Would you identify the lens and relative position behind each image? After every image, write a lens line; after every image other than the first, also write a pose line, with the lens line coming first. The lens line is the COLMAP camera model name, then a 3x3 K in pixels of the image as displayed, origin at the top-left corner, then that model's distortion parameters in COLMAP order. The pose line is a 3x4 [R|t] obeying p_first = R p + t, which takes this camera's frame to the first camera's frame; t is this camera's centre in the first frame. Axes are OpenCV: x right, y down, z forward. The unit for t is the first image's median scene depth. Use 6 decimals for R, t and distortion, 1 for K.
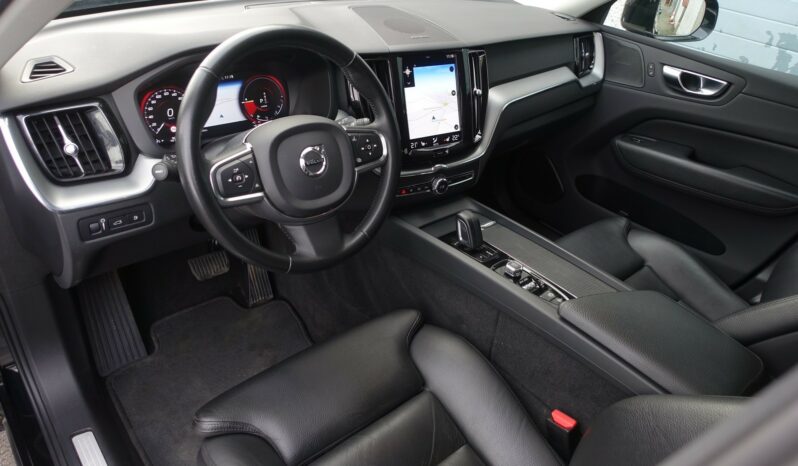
lens RADIAL K [[544.8, 0, 399.0], [0, 544.8, 233.0], [0, 0, 1]] dist [0.005534, 0.002338]
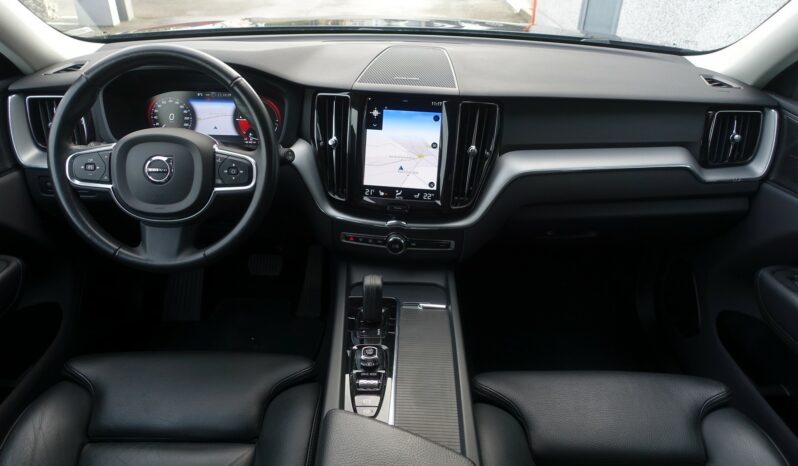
lens RADIAL K [[548.8, 0, 399.0], [0, 548.8, 233.0], [0, 0, 1]] dist [-0.003786, 0.005160]
pose [[0.761036, 0.252941, -0.597365, 0.677965], [-0.306798, 0.951697, 0.012119, -0.131421], [0.571576, 0.174048, 0.801878, 0.327251]]
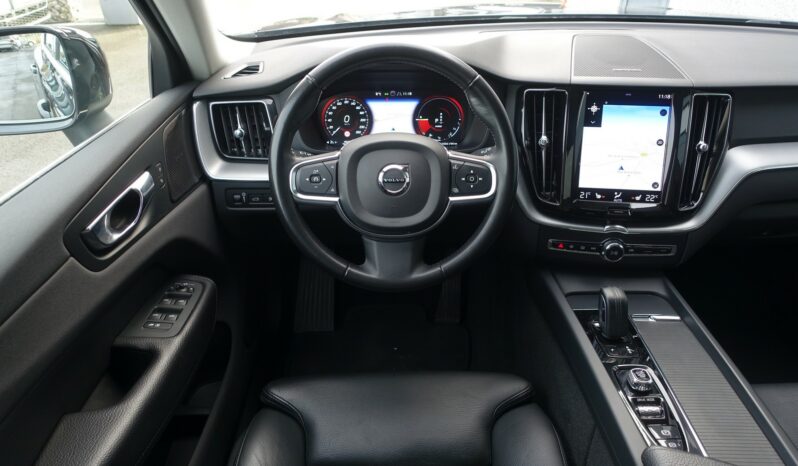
lens RADIAL K [[548.8, 0, 399.0], [0, 548.8, 233.0], [0, 0, 1]] dist [-0.003786, 0.005160]
pose [[0.760701, 0.241012, -0.602699, 0.357817], [-0.278860, 0.959804, 0.031848, -0.056451], [0.586149, 0.143842, 0.797332, 0.181568]]
